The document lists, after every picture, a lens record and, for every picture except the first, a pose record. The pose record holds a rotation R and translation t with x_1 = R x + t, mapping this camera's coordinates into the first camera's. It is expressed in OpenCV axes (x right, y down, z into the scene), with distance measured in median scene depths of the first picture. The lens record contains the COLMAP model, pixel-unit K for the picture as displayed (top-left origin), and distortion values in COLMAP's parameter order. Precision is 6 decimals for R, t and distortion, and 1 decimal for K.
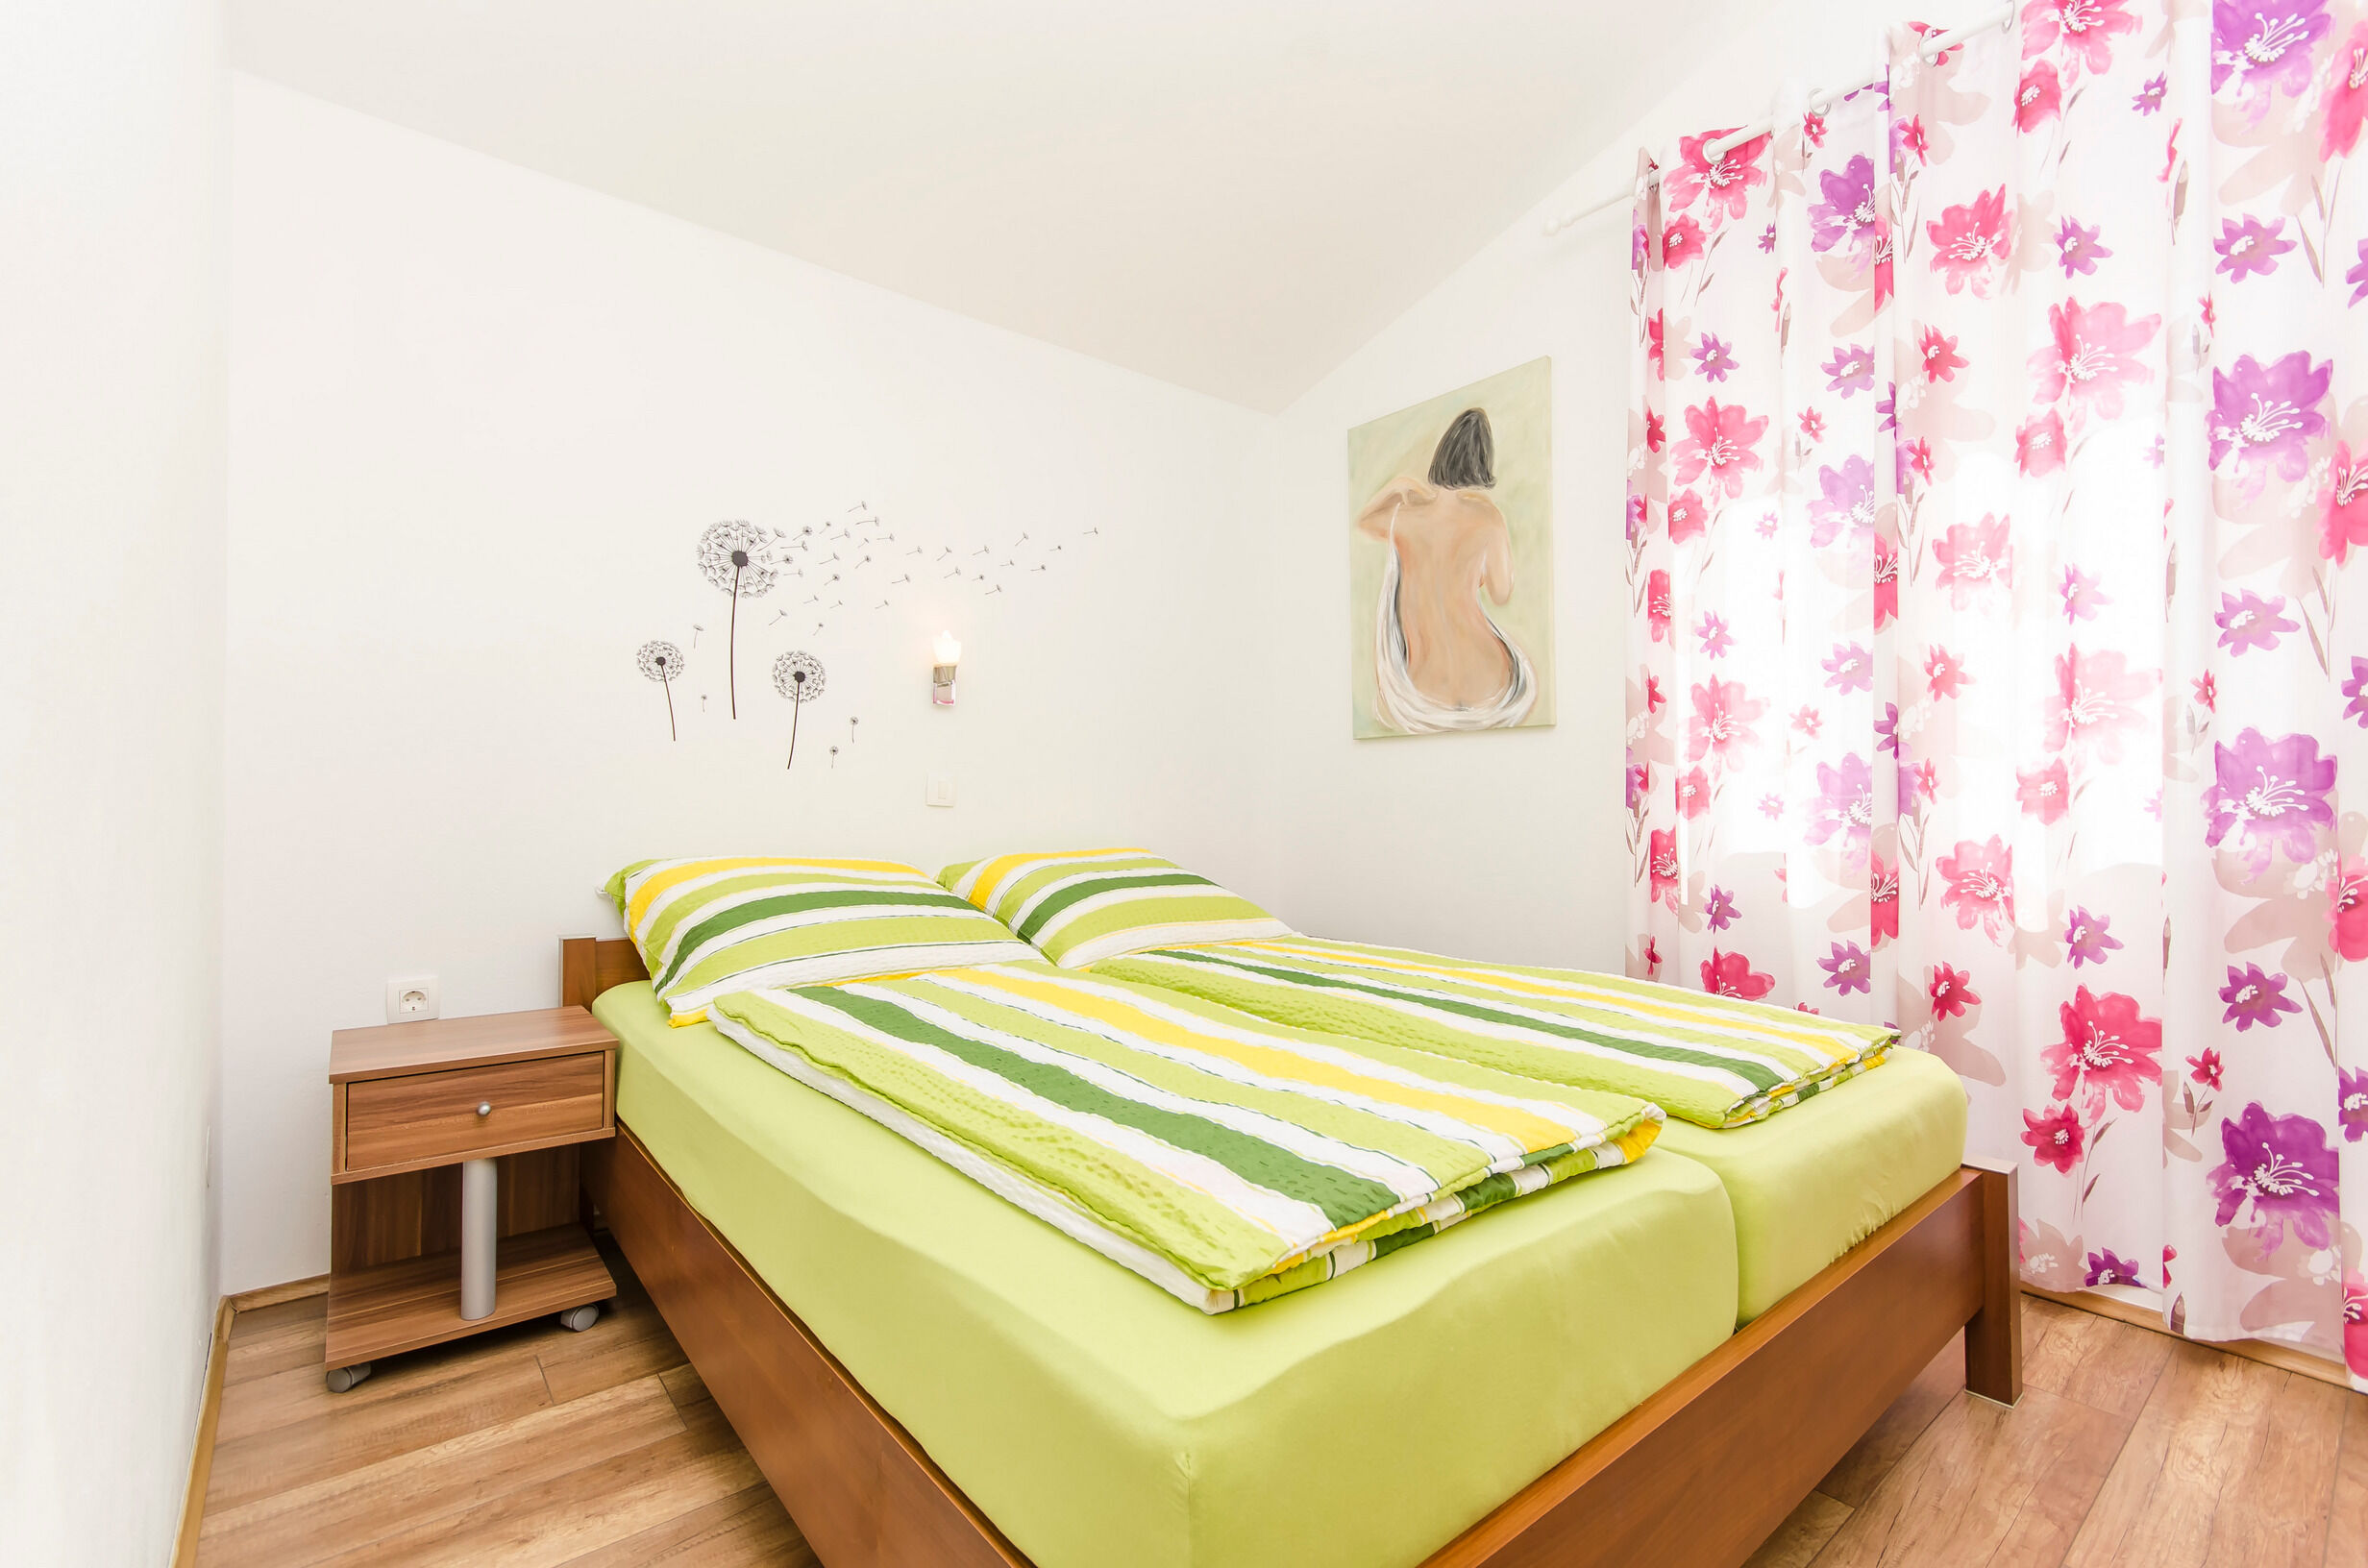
lens RADIAL K [[1038.5, 0, 1195.1], [0, 1038.5, 797.9], [0, 0, 1]] dist [0.004442, 0.000210]
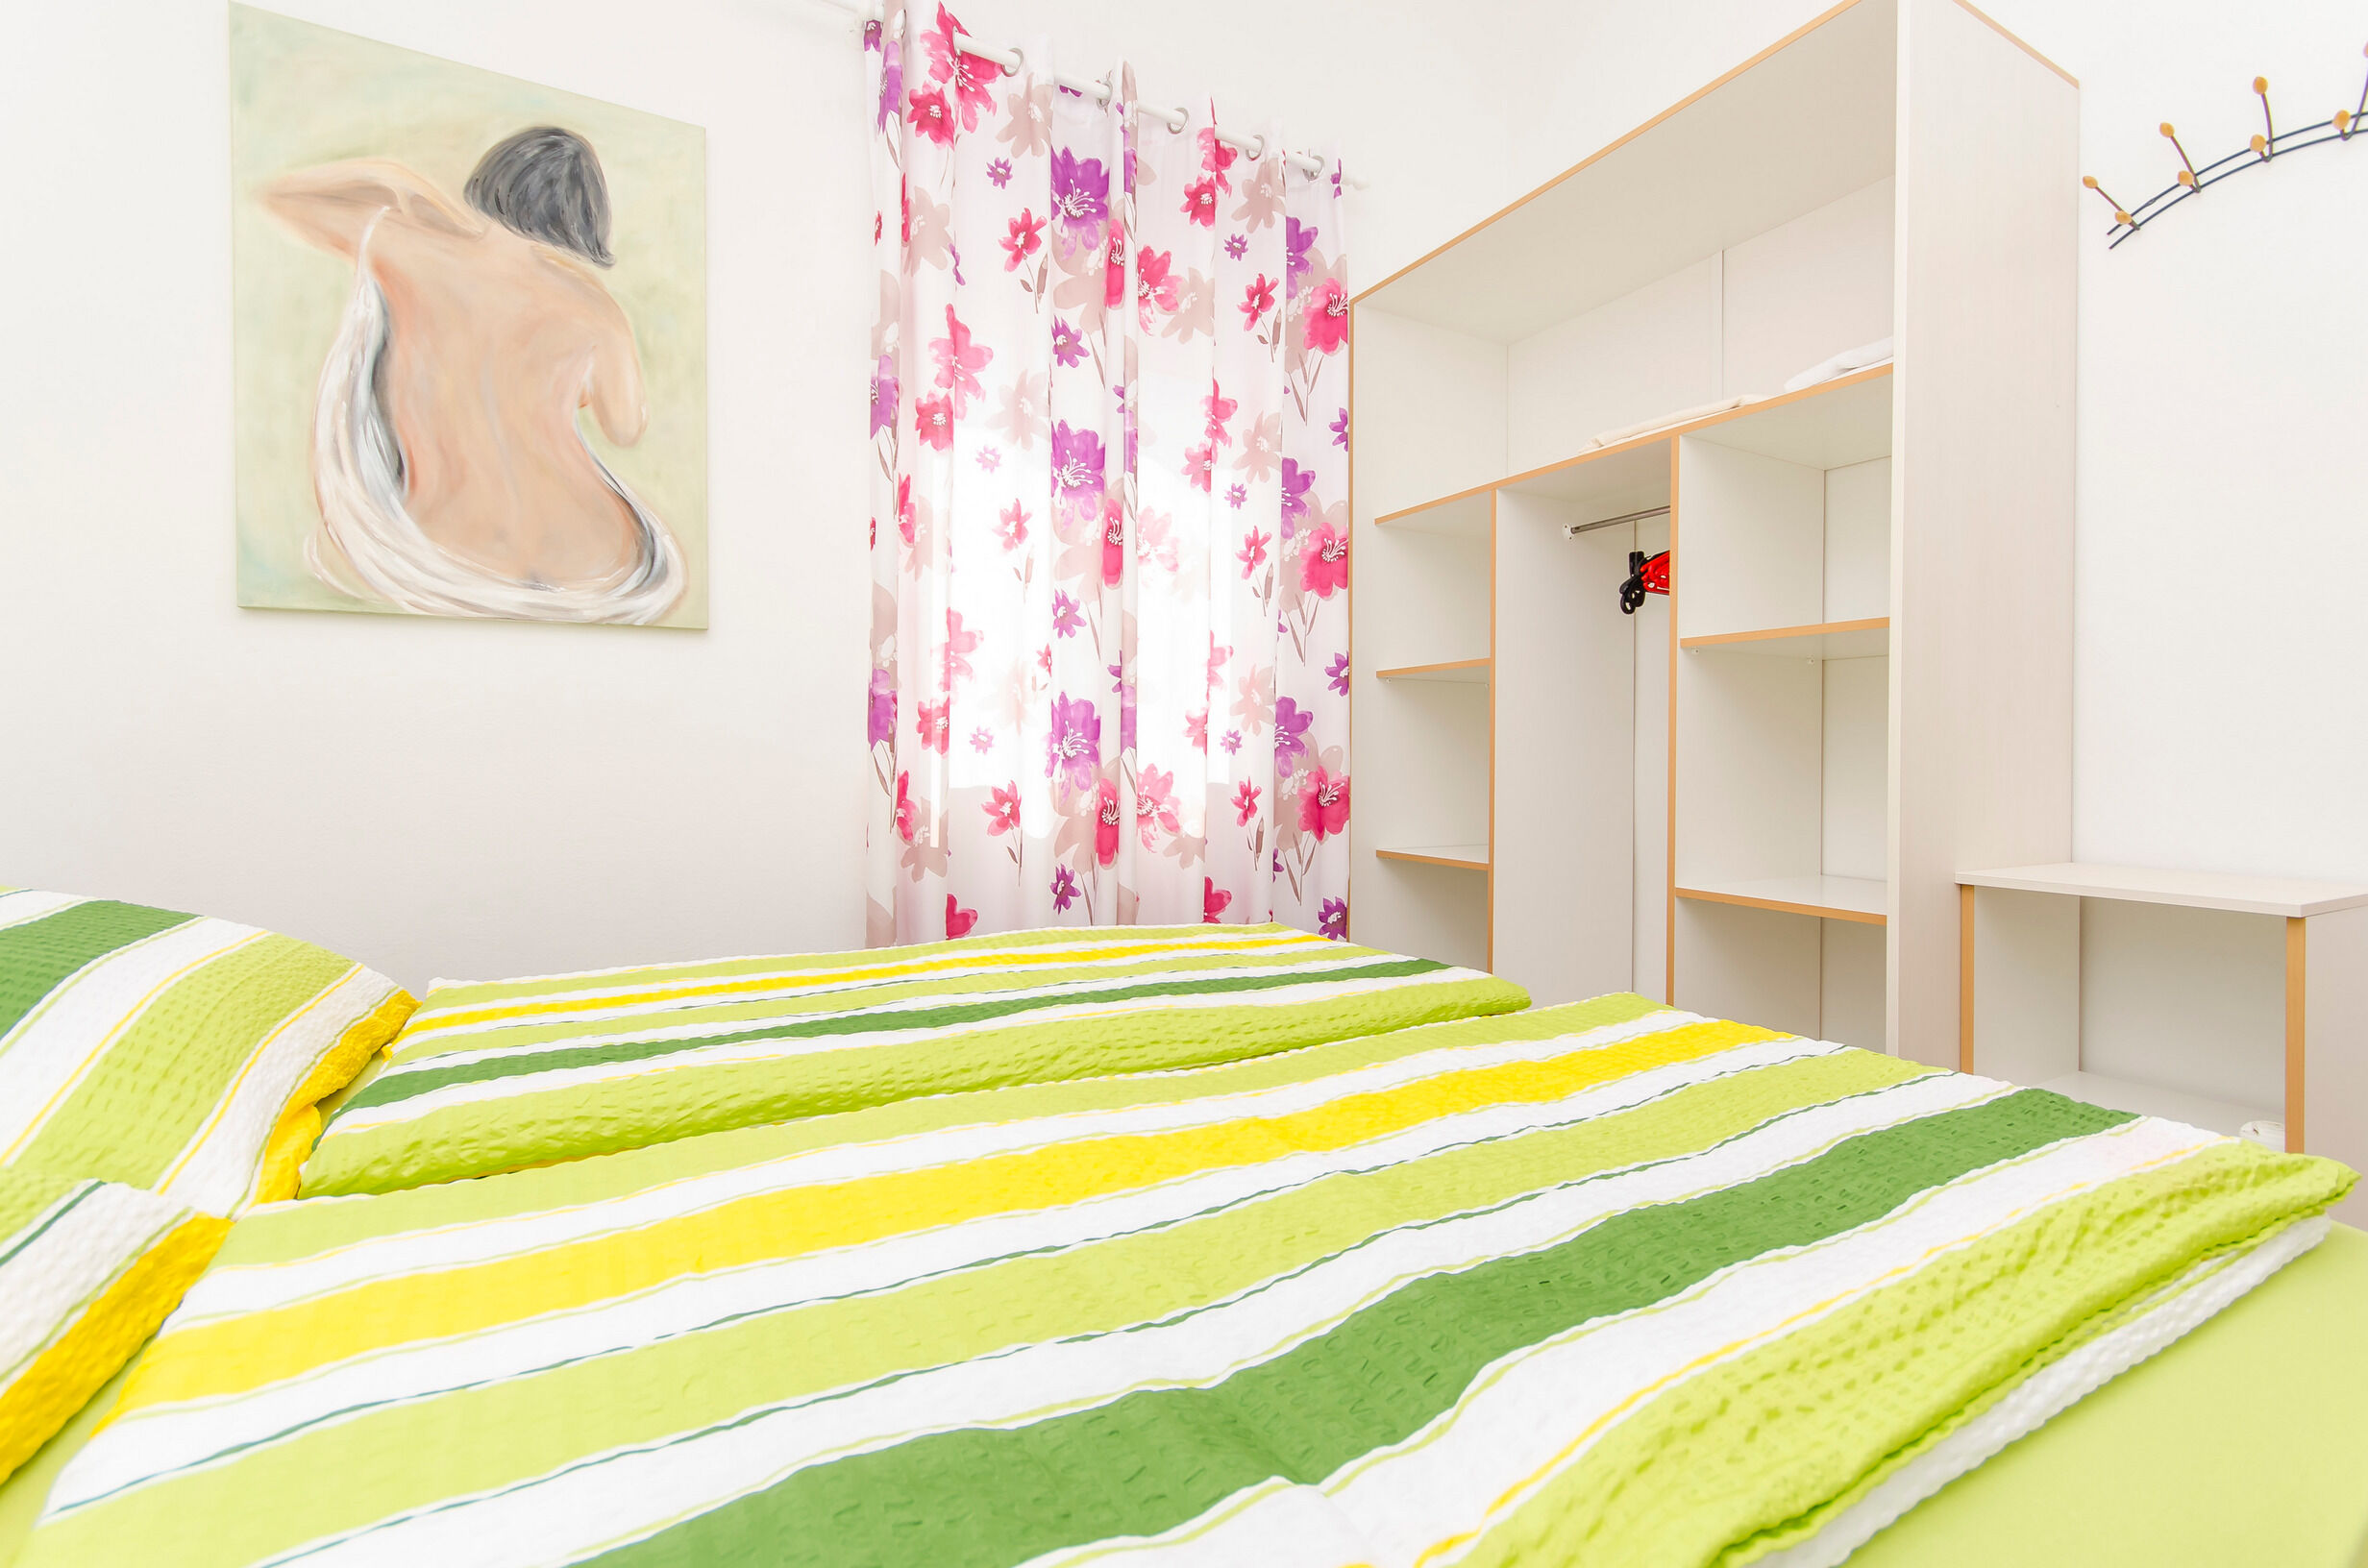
lens RADIAL K [[1028.9, 0, 1185.0], [0, 1028.9, 754.8], [0, 0, 1]] dist [0.001184, -0.000067]
pose [[0.182668, -0.006333, 0.983154, -0.311101], [-0.011438, 0.999898, 0.008565, 0.009127], [-0.983108, -0.012810, 0.182577, 0.508243]]
